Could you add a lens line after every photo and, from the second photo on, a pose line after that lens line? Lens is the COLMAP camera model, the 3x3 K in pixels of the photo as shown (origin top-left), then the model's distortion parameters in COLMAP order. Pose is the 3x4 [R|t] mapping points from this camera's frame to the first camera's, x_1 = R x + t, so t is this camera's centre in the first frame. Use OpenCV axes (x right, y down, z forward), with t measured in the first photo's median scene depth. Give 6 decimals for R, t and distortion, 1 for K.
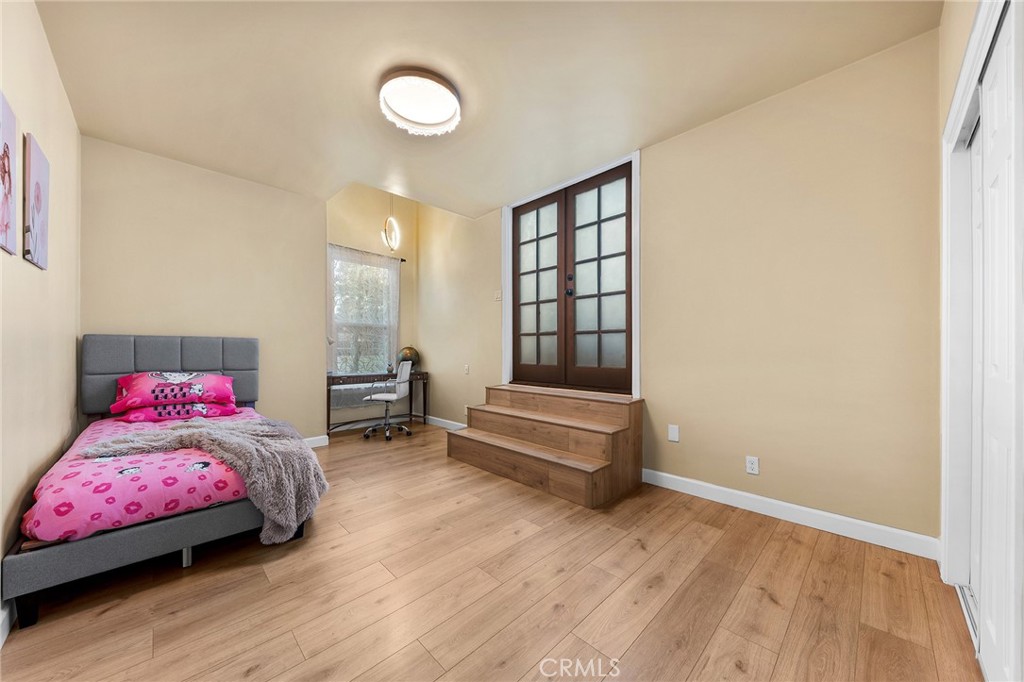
lens RADIAL K [[355.6, 0, 522.8], [0, 355.6, 348.5], [0, 0, 1]] dist [0.001235, -0.000069]
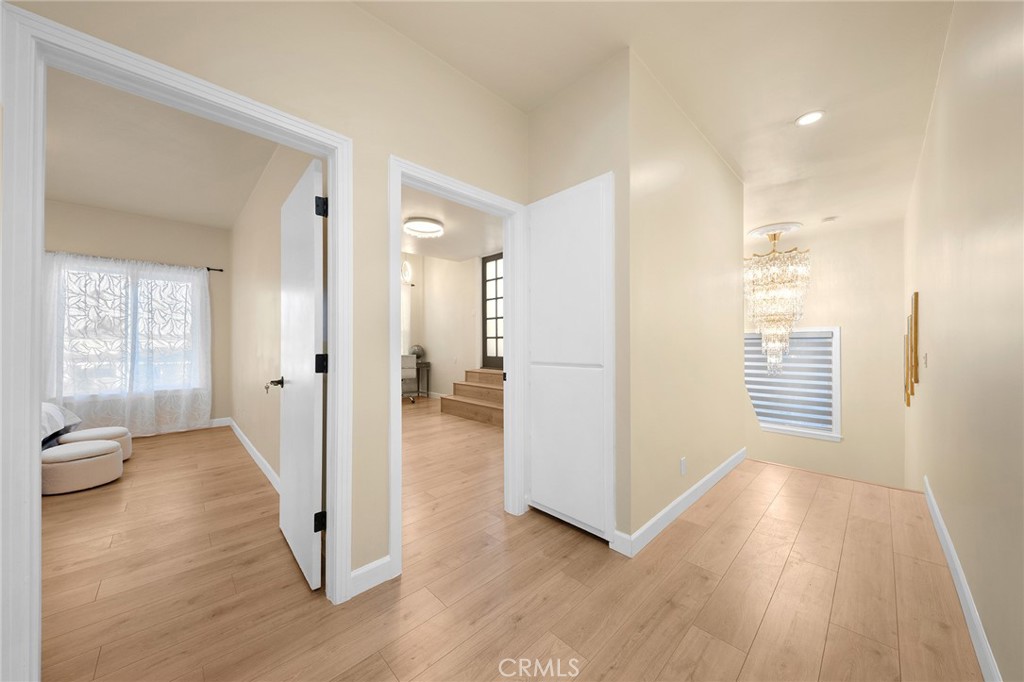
lens RADIAL K [[355.6, 0, 511.8], [0, 355.6, 341.1], [0, 0, 1]] dist [0.001235, -0.000069]
pose [[0.999061, -0.004484, -0.043088, 0.173698], [0.004328, 0.999984, -0.003711, -0.017272], [0.043104, 0.003521, 0.999064, -0.582147]]
